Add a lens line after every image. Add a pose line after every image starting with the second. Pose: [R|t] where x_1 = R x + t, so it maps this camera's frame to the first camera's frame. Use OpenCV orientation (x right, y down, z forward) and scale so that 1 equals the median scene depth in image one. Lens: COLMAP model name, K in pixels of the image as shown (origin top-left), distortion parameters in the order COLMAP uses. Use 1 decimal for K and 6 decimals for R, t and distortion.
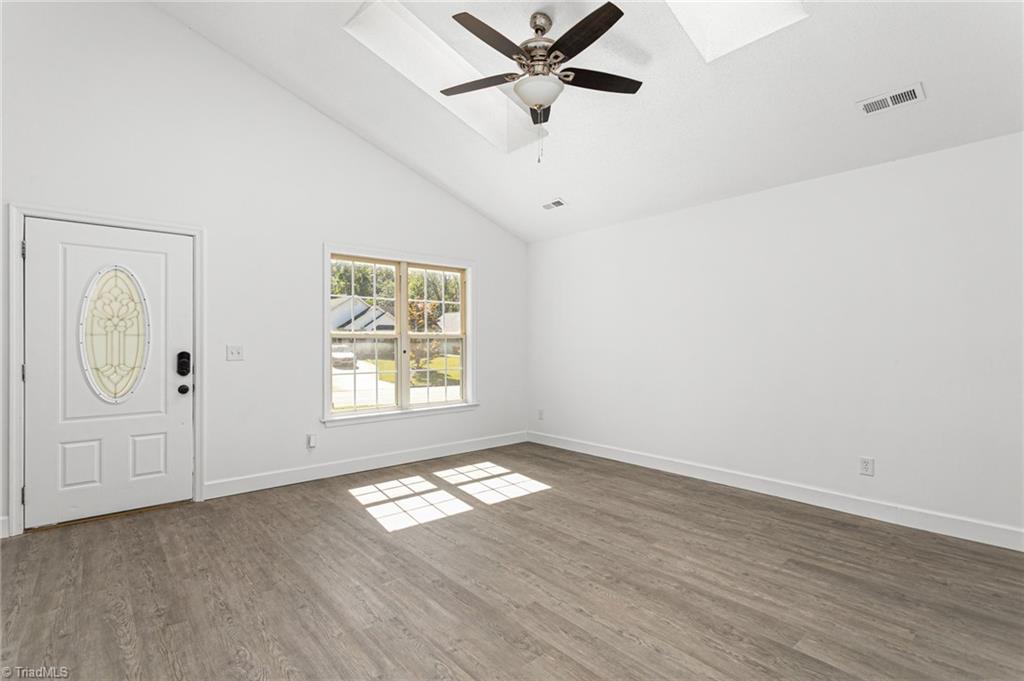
lens RADIAL K [[486.4, 0, 511.1], [0, 486.4, 341.6], [0, 0, 1]] dist [0.001732, 0.001601]
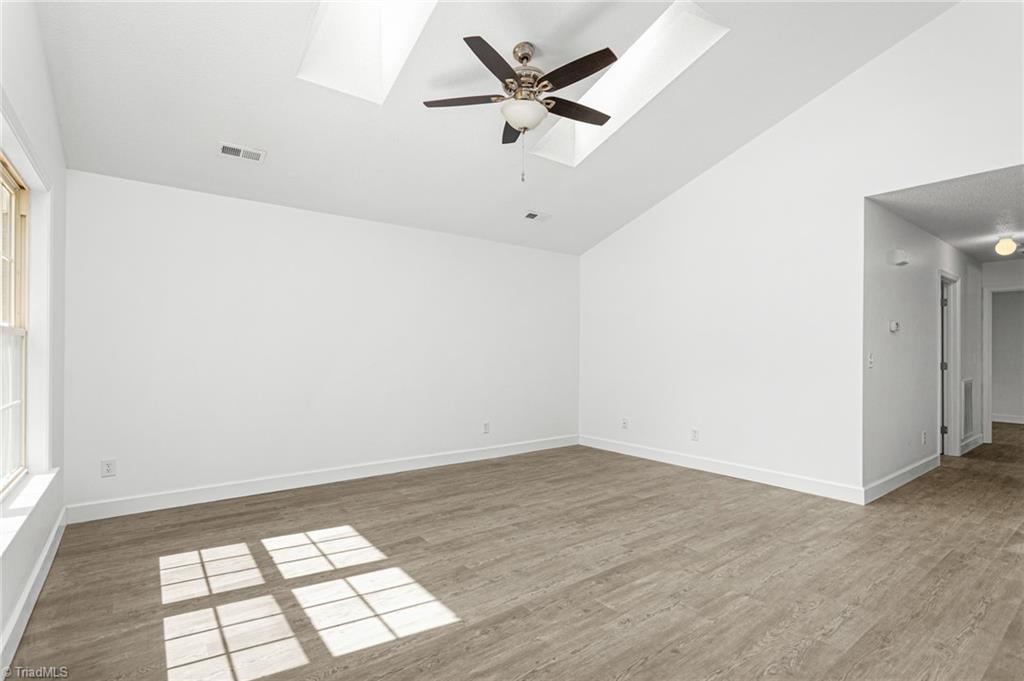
lens RADIAL K [[486.4, 0, 519.1], [0, 486.4, 343.8], [0, 0, 1]] dist [0.001732, 0.001601]
pose [[0.053447, 0.018407, 0.998401, -0.927782], [-0.009419, 0.999795, -0.017929, 0.010137], [-0.998526, -0.008445, 0.053609, 0.869916]]
